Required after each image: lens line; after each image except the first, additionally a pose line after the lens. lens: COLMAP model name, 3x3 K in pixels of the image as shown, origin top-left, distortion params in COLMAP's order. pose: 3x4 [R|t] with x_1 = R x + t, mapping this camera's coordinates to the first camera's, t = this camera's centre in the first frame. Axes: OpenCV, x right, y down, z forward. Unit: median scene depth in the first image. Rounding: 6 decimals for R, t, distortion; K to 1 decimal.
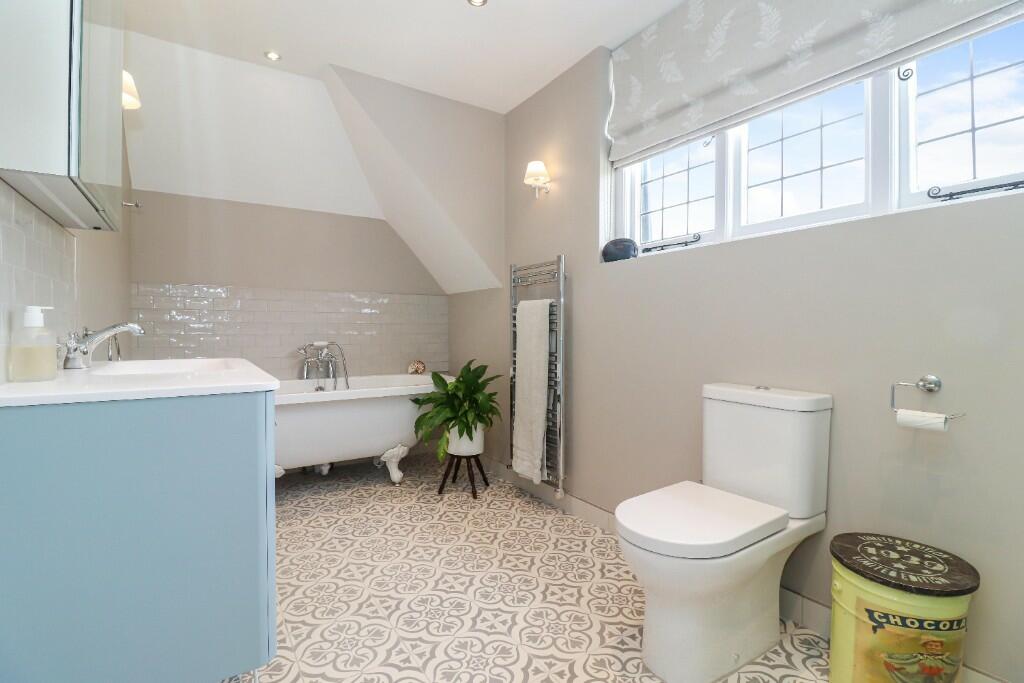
lens RADIAL K [[477.8, 0, 507.7], [0, 477.8, 333.0], [0, 0, 1]] dist [-0.003409, -0.000429]
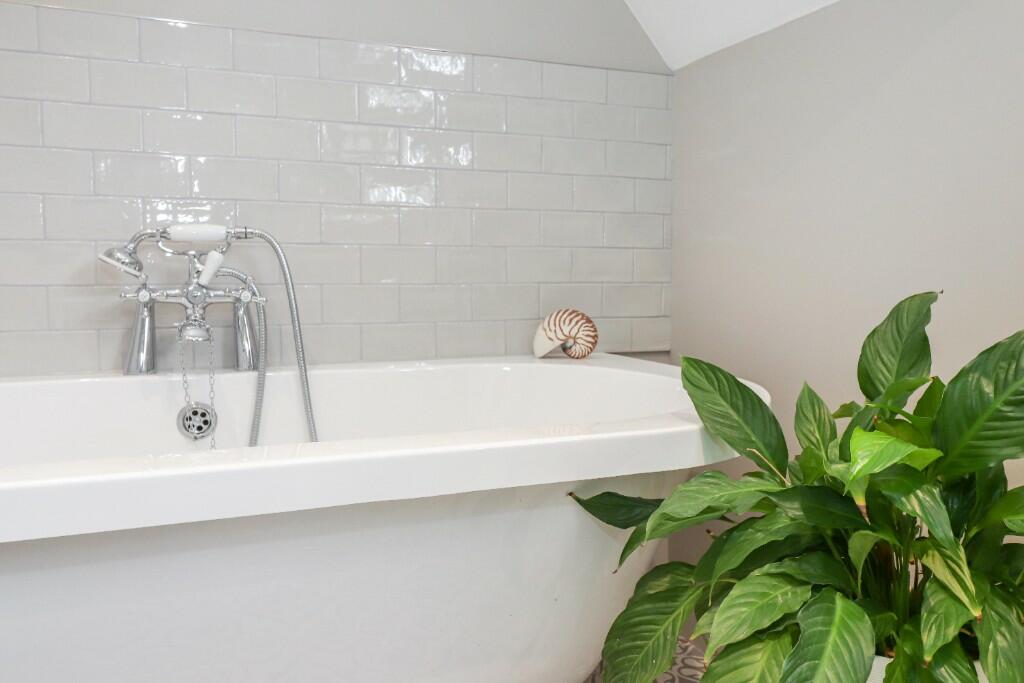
lens RADIAL K [[803.0, 0, 511.7], [0, 803.0, 330.6], [0, 0, 1]] dist [0.007887, 0.002930]
pose [[0.981789, 0.014568, -0.189417, -0.154747], [-0.003028, 0.998129, 0.061070, 0.047643], [0.189953, -0.059385, 0.979996, 0.624050]]
